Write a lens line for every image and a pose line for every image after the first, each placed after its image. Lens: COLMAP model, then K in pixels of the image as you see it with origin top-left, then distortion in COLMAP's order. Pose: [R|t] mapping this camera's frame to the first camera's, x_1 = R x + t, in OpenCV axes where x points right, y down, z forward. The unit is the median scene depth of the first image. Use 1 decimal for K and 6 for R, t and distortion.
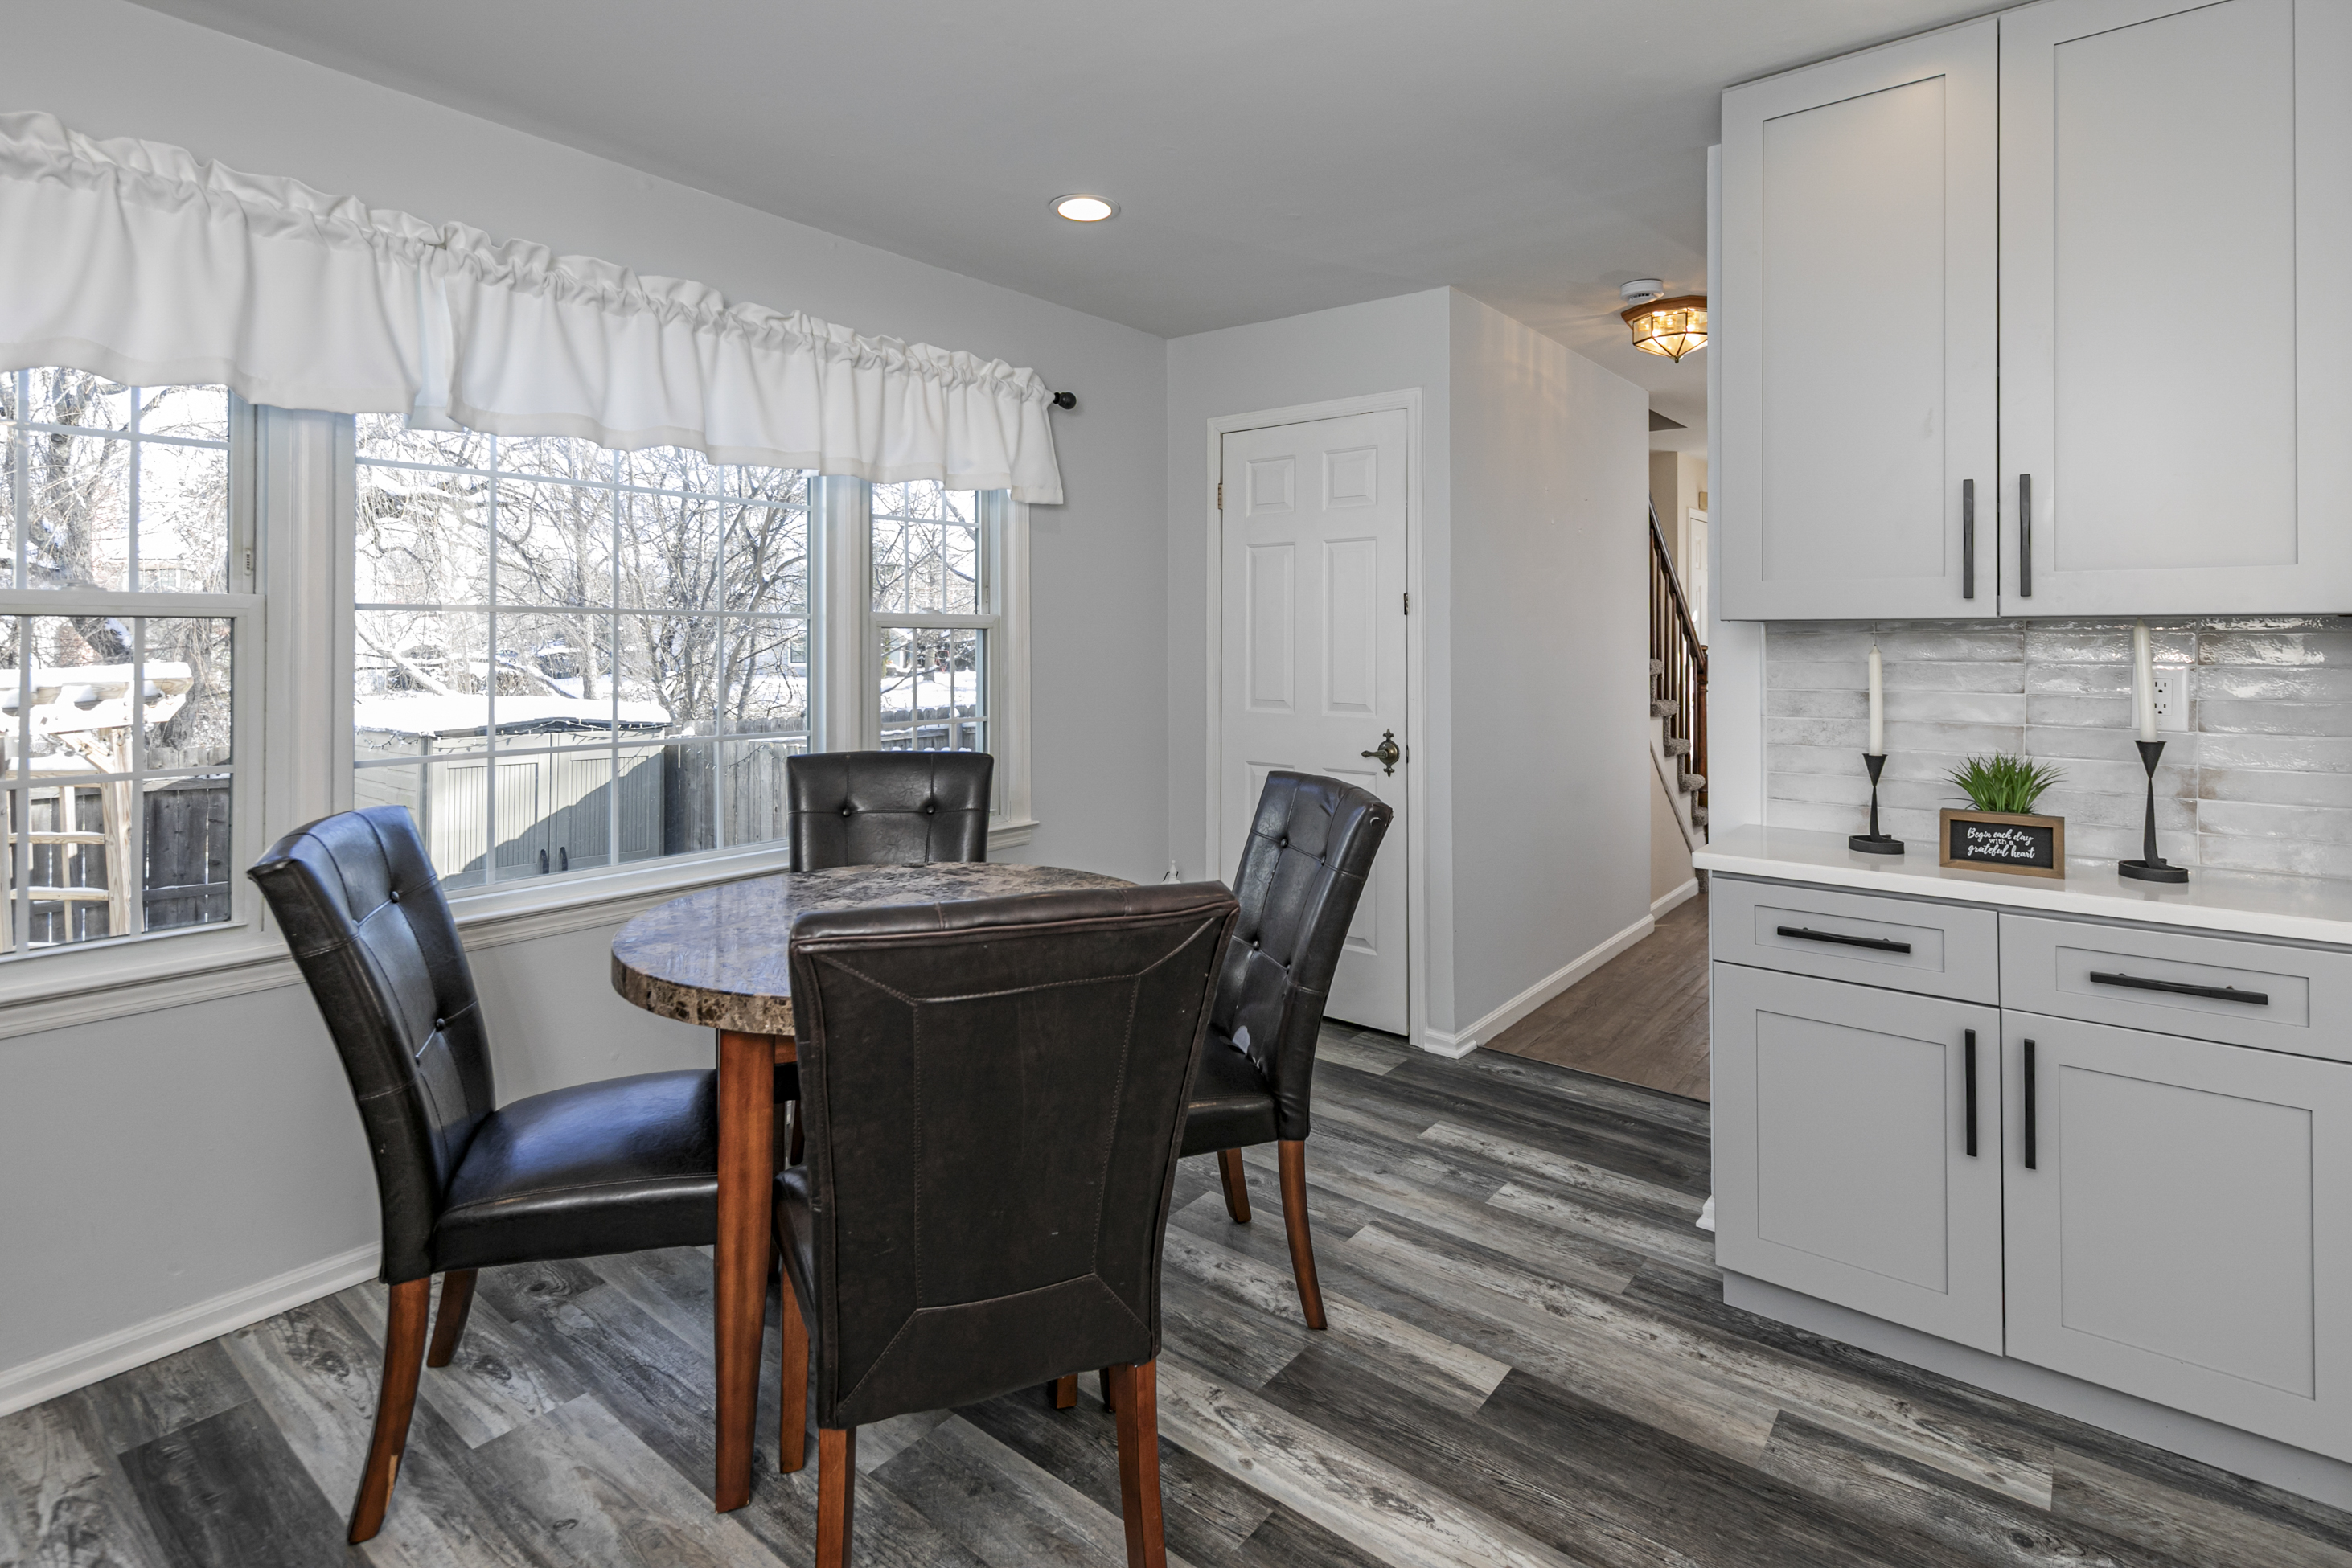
lens RADIAL K [[1153.2, 0, 1179.8], [0, 1153.2, 639.1], [0, 0, 1]] dist [0.021796, -0.008523]
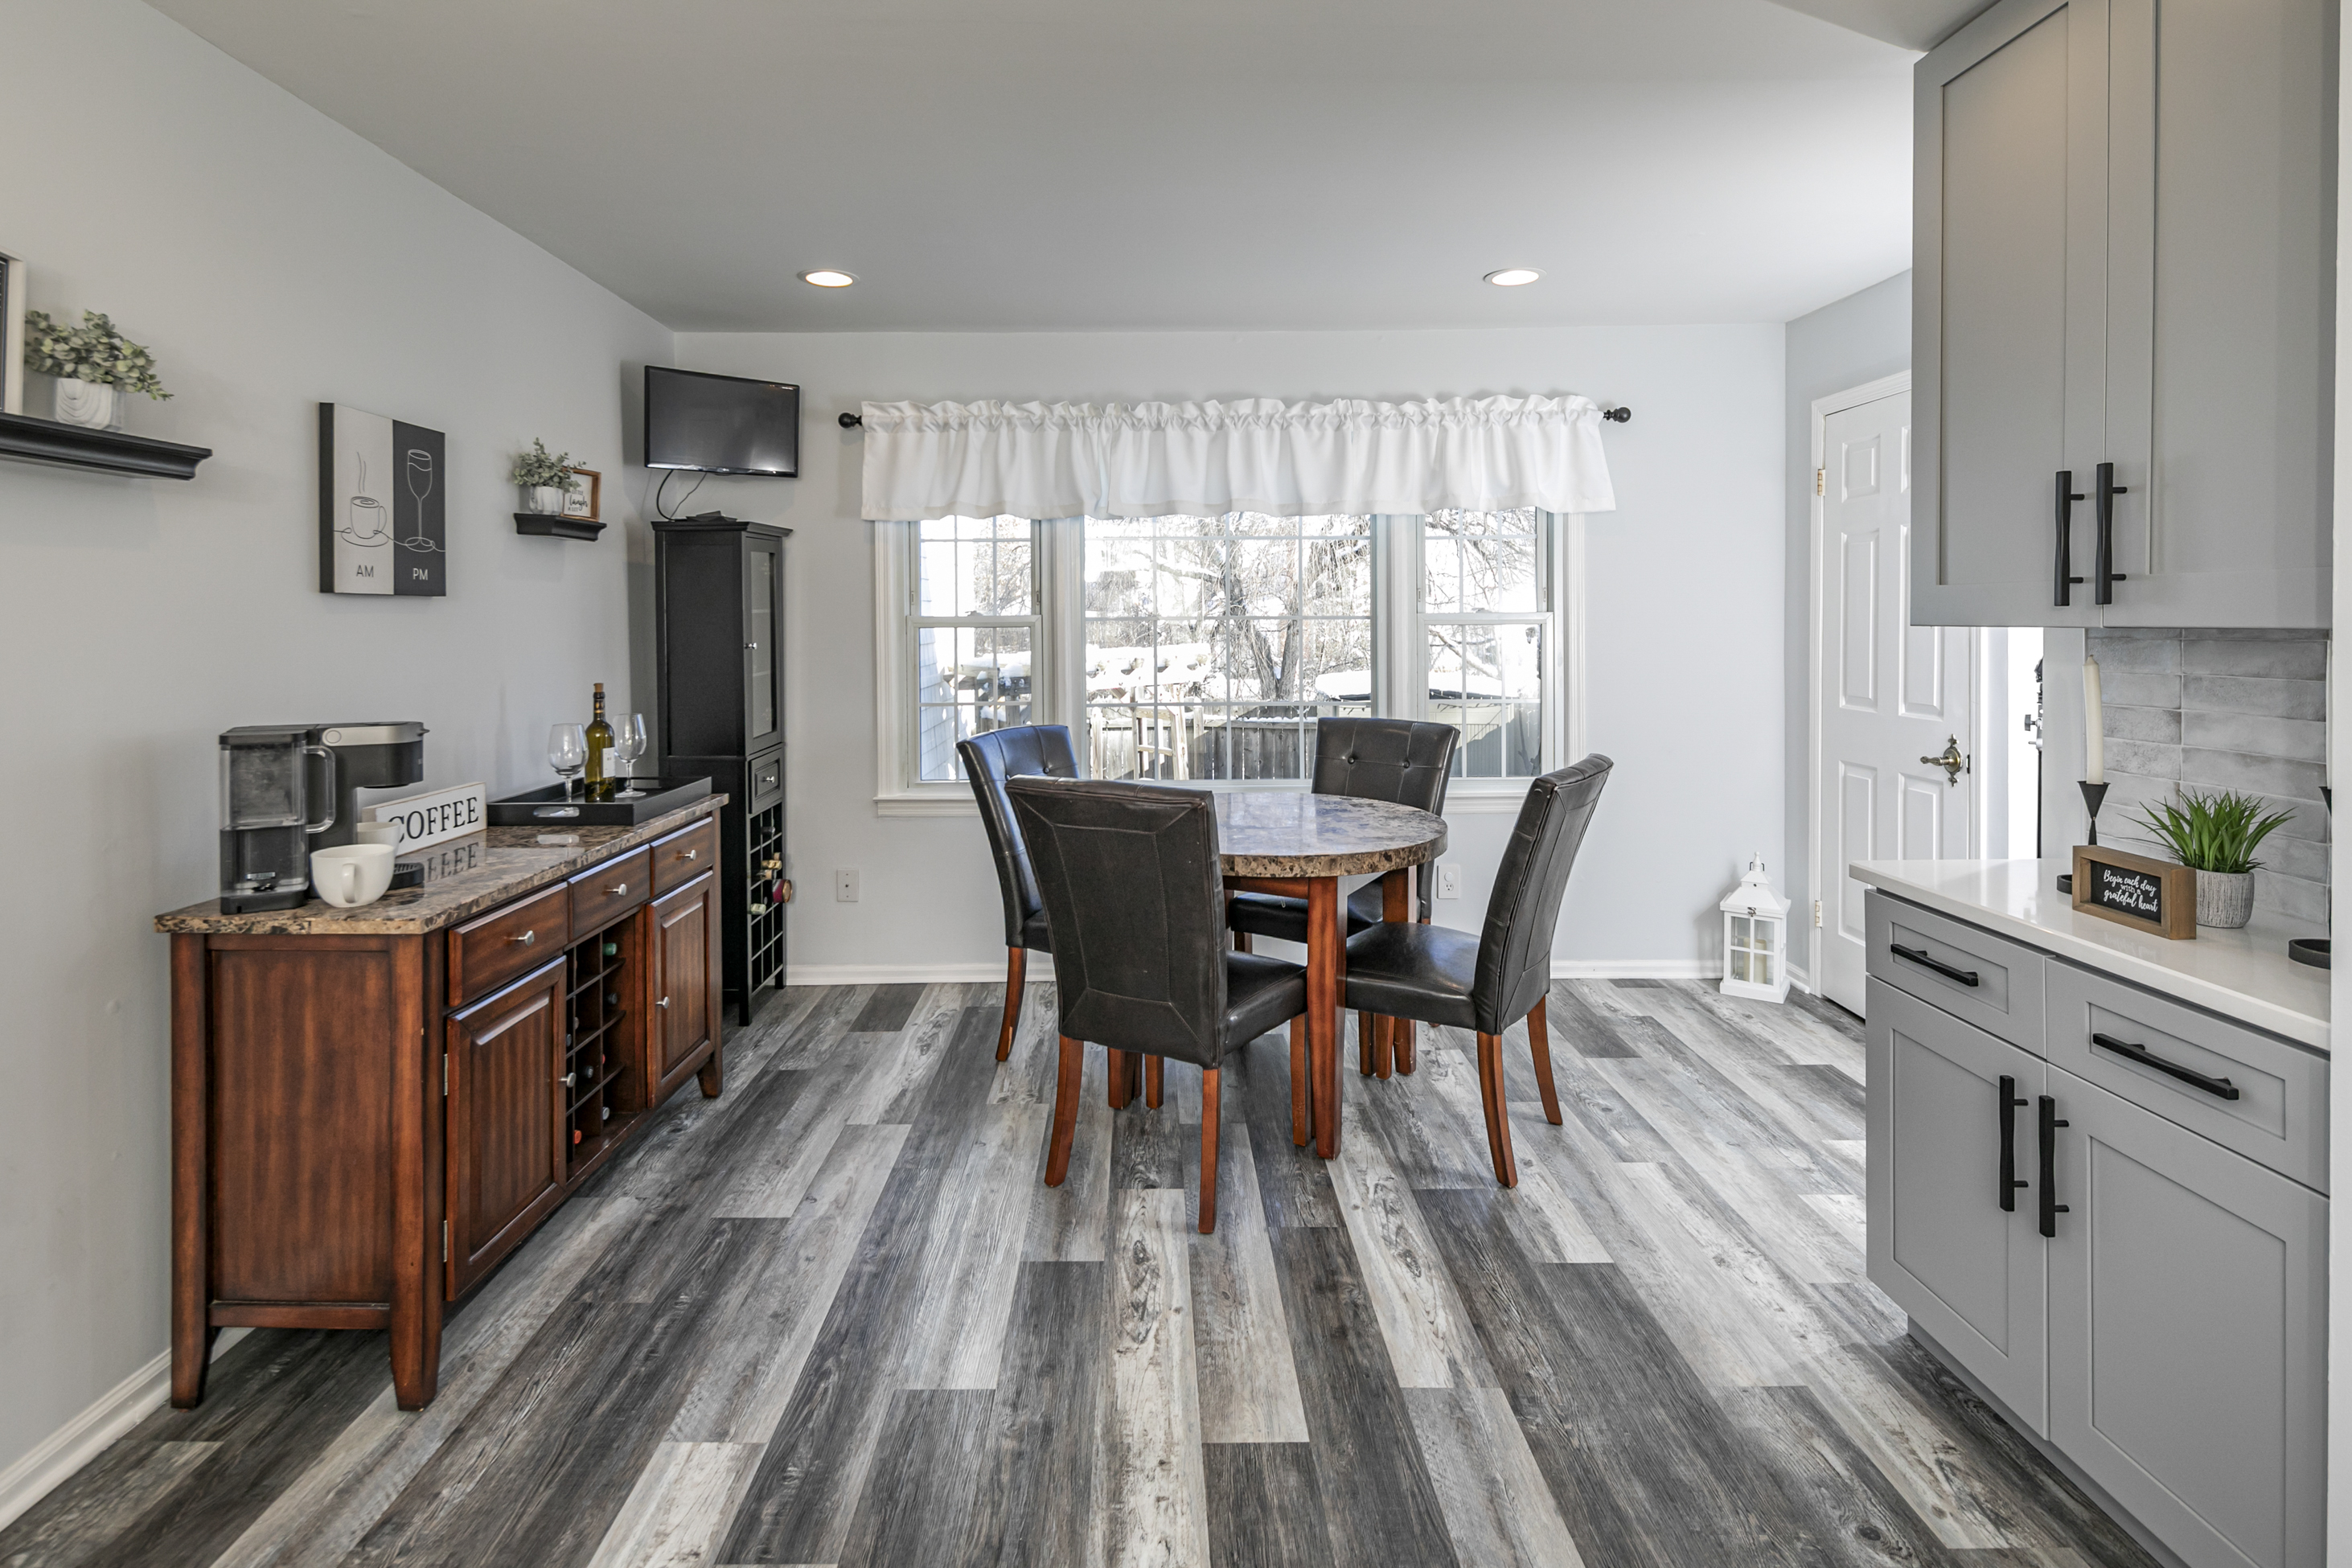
lens RADIAL K [[1153.2, 0, 1160.9], [0, 1153.2, 644.9], [0, 0, 1]] dist [0.021796, -0.008523]
pose [[0.636714, 0.009986, -0.771036, 0.896556], [0.008195, 0.999772, 0.019715, -0.028516], [0.771057, -0.018871, 0.636487, -0.095886]]
